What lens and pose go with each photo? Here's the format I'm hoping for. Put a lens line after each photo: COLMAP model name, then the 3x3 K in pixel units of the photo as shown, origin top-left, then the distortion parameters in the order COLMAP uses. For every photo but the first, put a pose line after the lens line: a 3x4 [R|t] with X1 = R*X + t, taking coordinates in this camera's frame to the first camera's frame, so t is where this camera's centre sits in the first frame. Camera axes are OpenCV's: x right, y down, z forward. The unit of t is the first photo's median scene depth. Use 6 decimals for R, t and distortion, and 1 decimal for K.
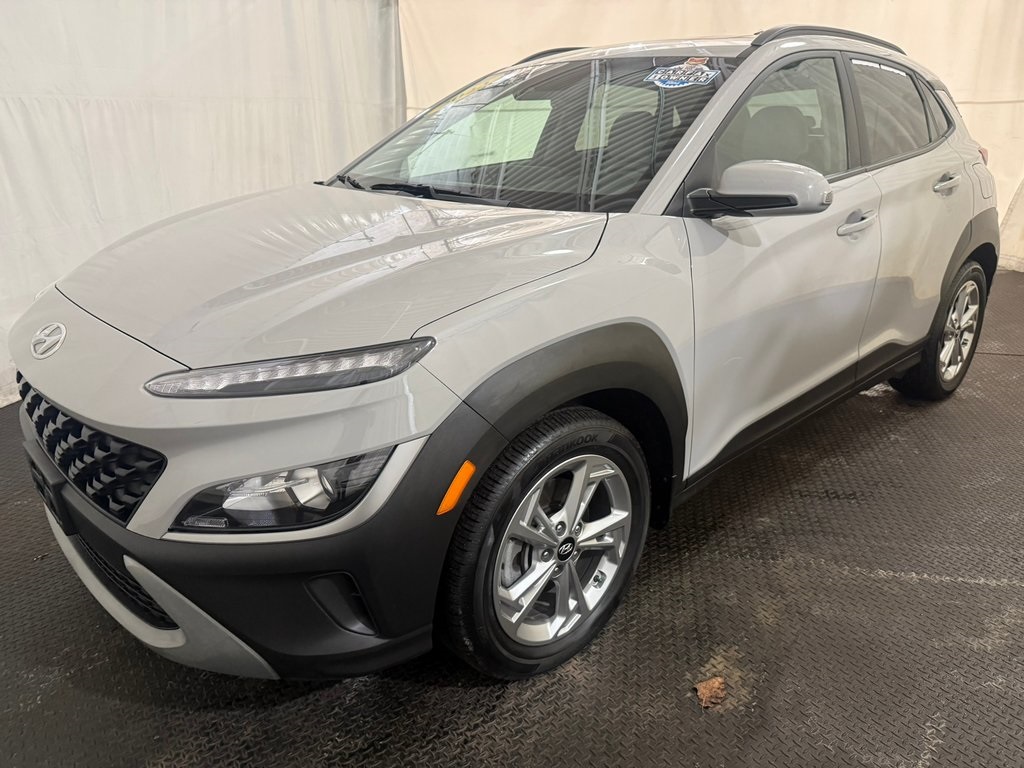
lens RADIAL K [[725.1, 0, 505.7], [0, 725.1, 384.1], [0, 0, 1]] dist [0.015815, -0.022643]
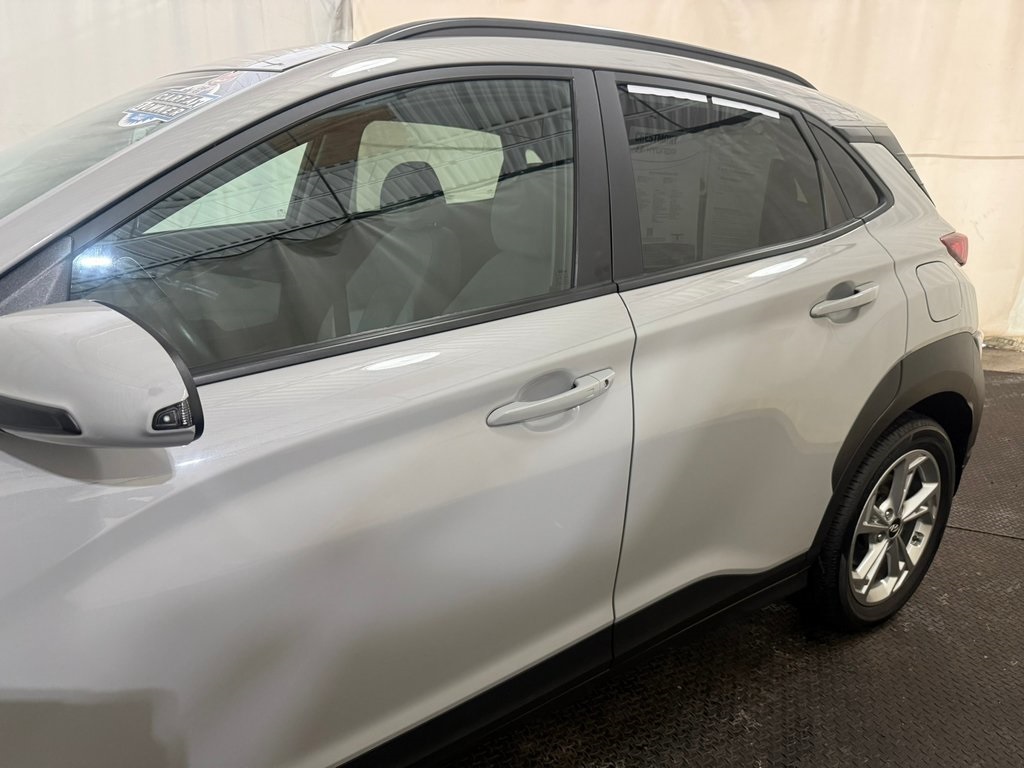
lens RADIAL K [[725.1, 0, 510.3], [0, 725.1, 389.5], [0, 0, 1]] dist [0.015815, -0.022643]
pose [[0.991516, 0.066514, -0.111682, 0.649681], [-0.070515, 0.996989, -0.032261, -0.265893], [0.109200, 0.039862, 0.993220, 0.623342]]
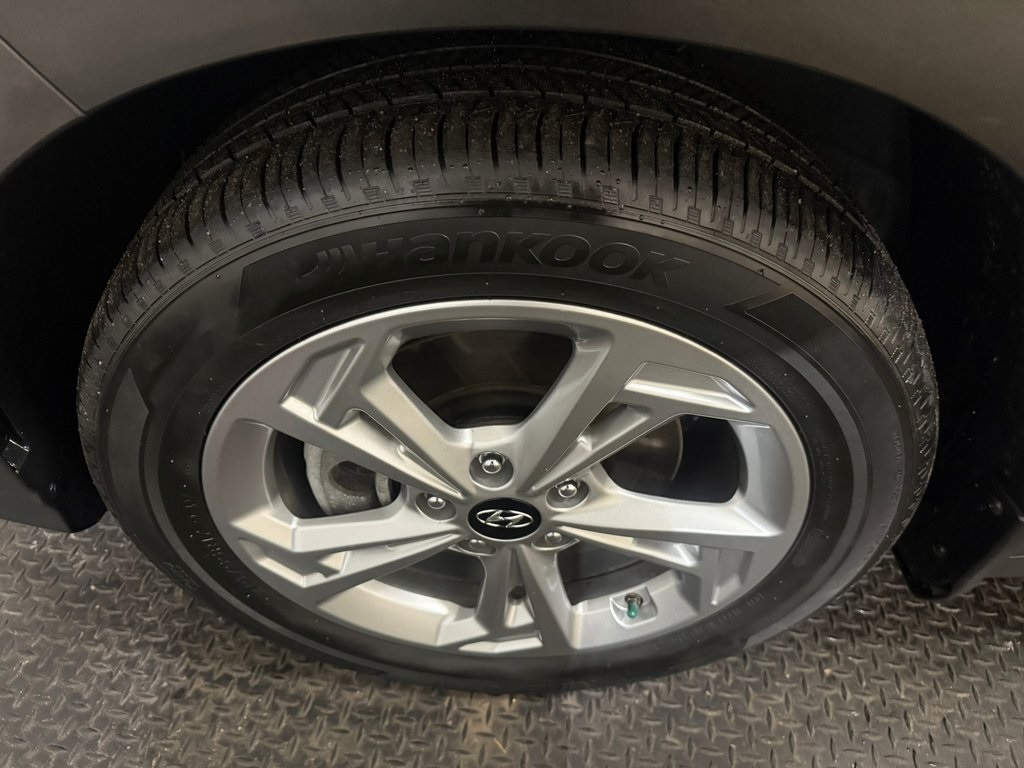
lens RADIAL K [[725.1, 0, 515.5], [0, 725.1, 384.6], [0, 0, 1]] dist [0.015815, -0.022643]
pose [[0.721072, 0.524328, -0.452918, 0.196243], [-0.279307, 0.818200, 0.502530, -0.002517], [0.634068, -0.235857, 0.736430, 0.707266]]
